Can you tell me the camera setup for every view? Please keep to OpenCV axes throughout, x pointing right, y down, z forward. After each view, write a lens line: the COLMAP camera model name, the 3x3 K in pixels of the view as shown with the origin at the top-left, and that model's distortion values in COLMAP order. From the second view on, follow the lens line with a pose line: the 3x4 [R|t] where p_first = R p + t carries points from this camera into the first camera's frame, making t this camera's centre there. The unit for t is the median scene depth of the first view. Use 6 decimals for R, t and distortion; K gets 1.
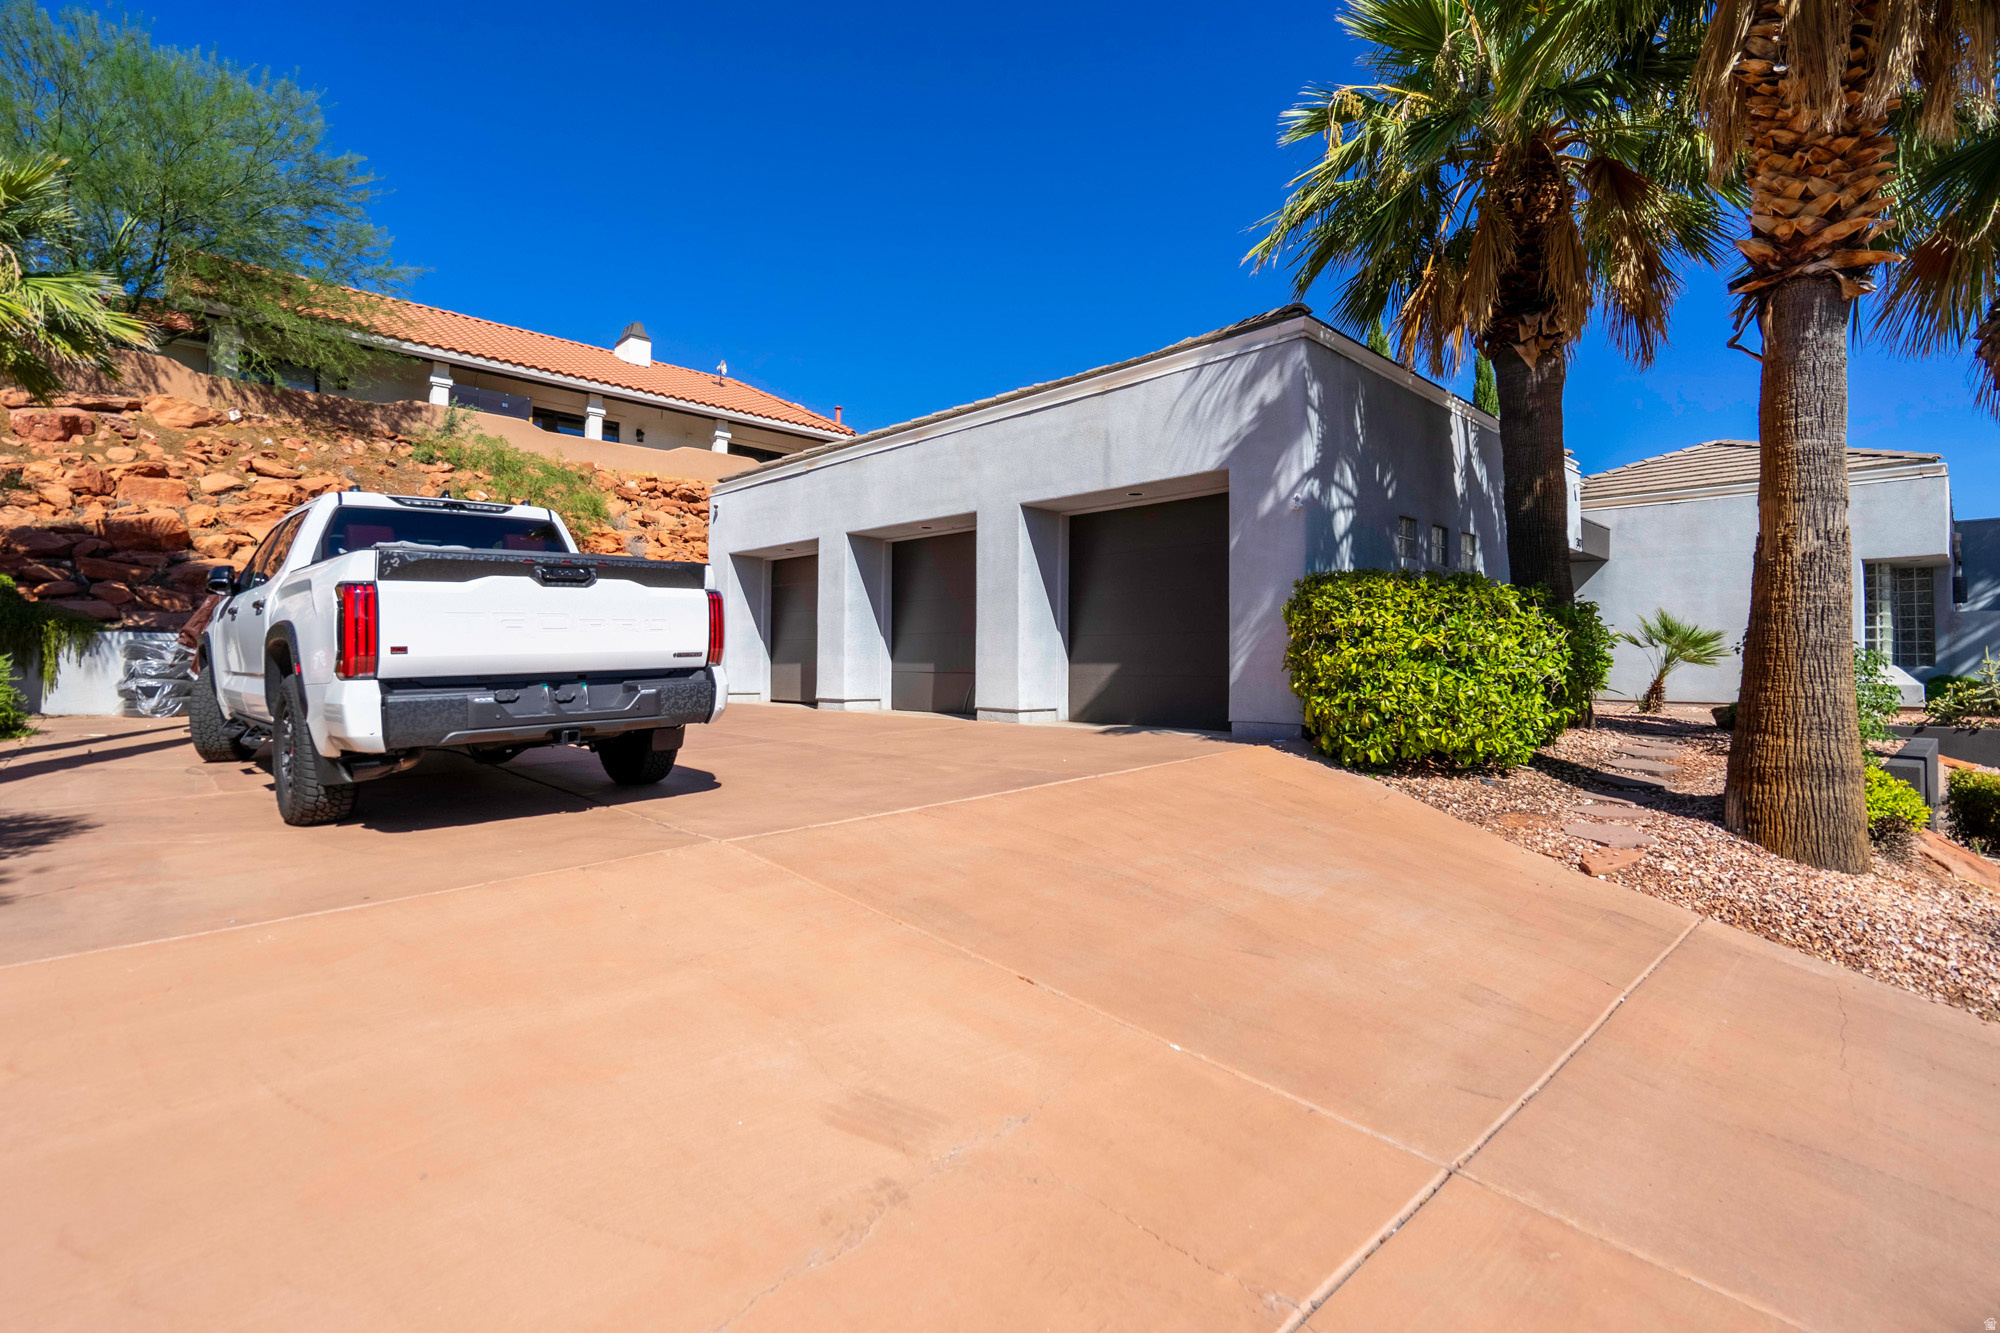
lens RADIAL K [[921.0, 0, 1001.5], [0, 921.0, 665.3], [0, 0, 1]] dist [0.004376, 0.000494]
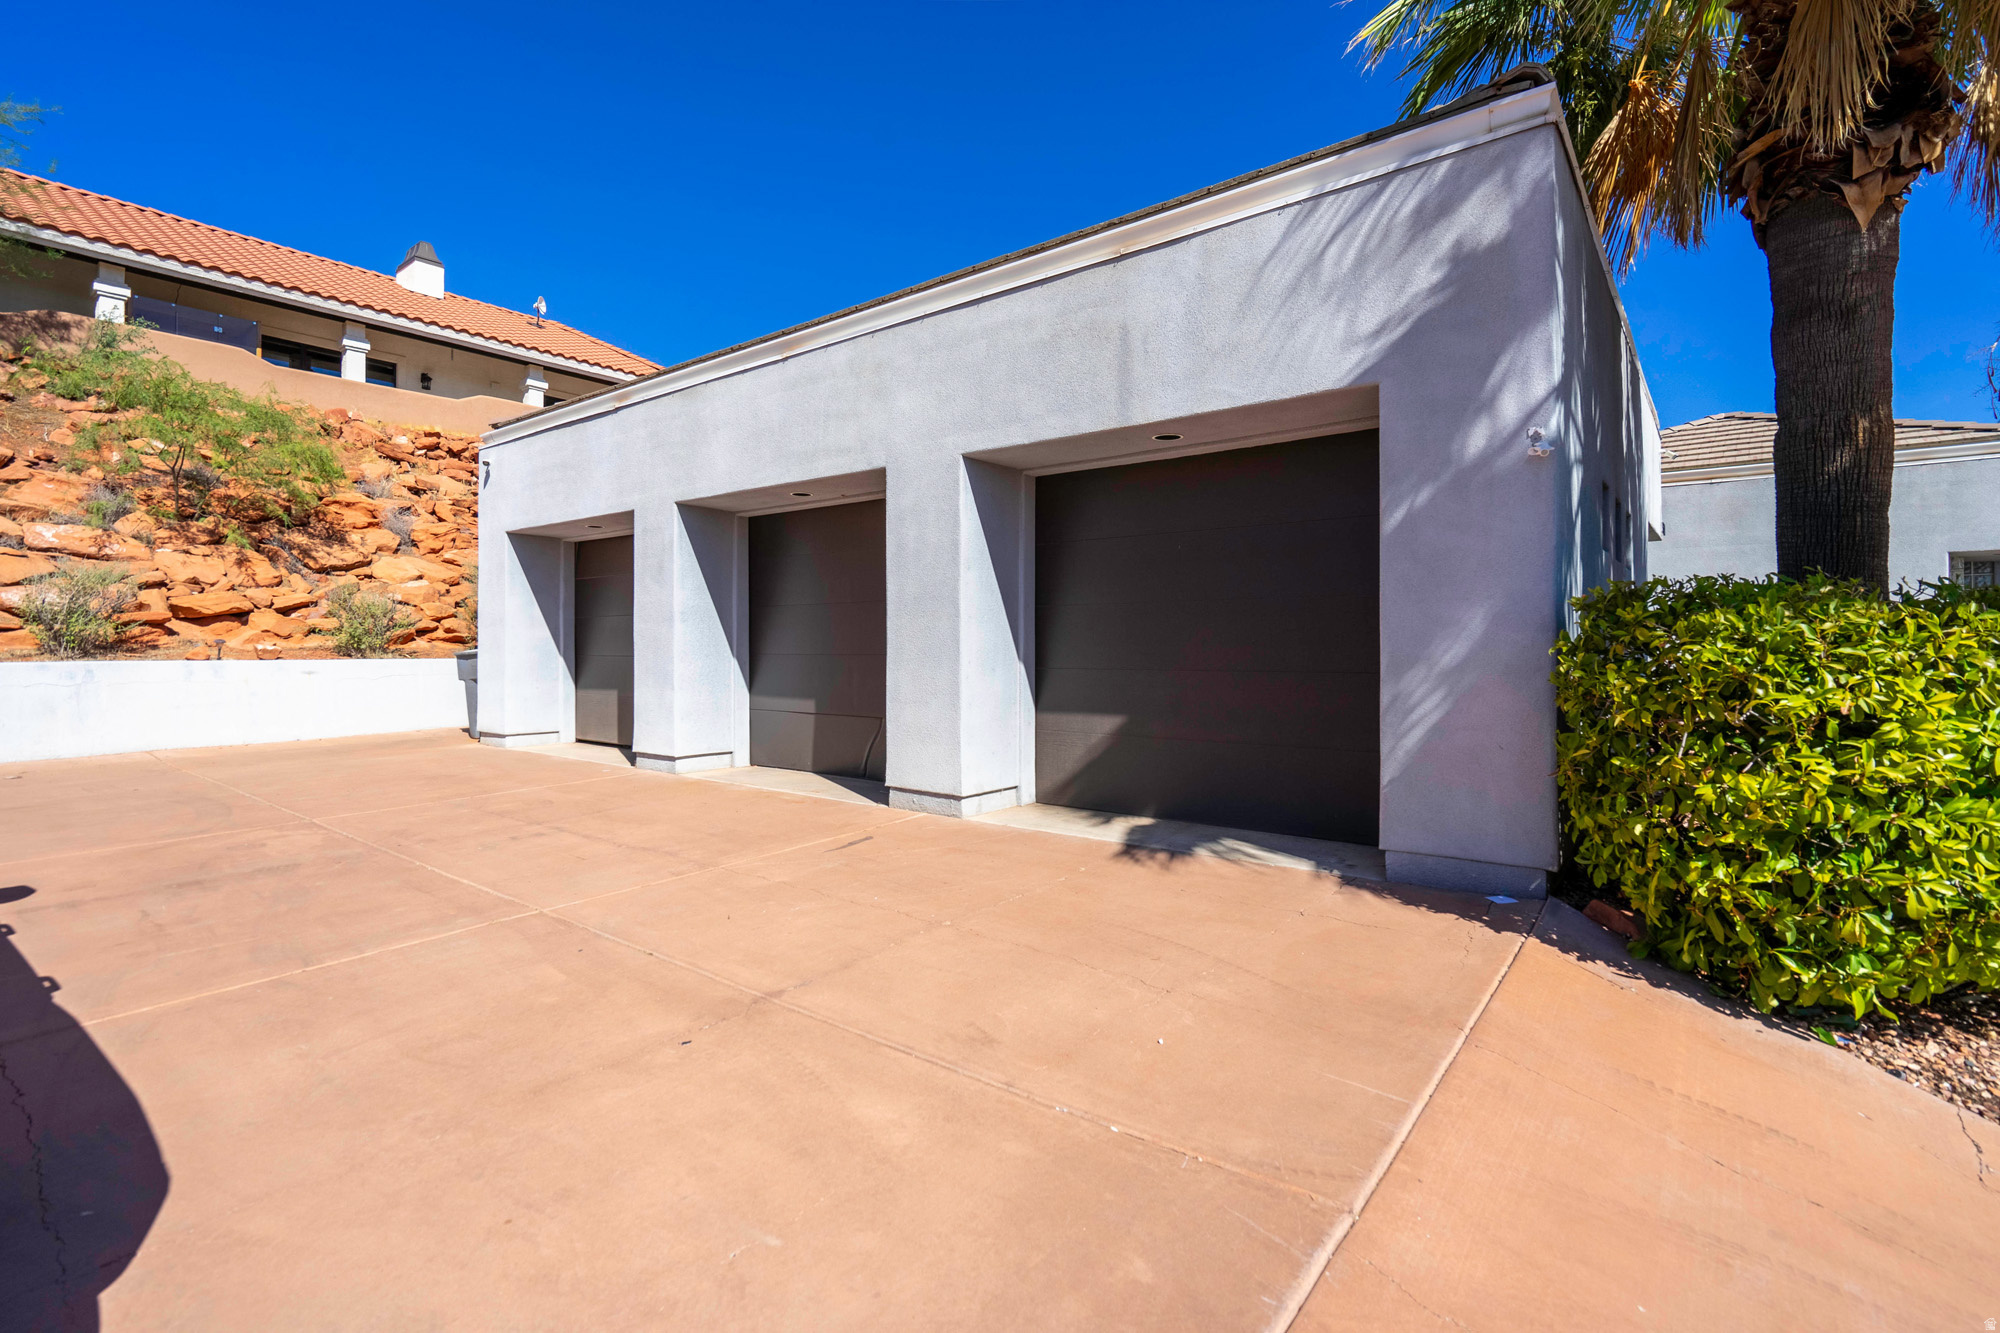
lens RADIAL K [[921.0, 0, 1005.0], [0, 921.0, 648.5], [0, 0, 1]] dist [0.004376, 0.000494]
pose [[0.989799, -0.007995, 0.142247, -0.036724], [0.007785, 0.999968, 0.002037, -0.046212], [-0.142259, -0.000908, 0.989829, 0.376793]]
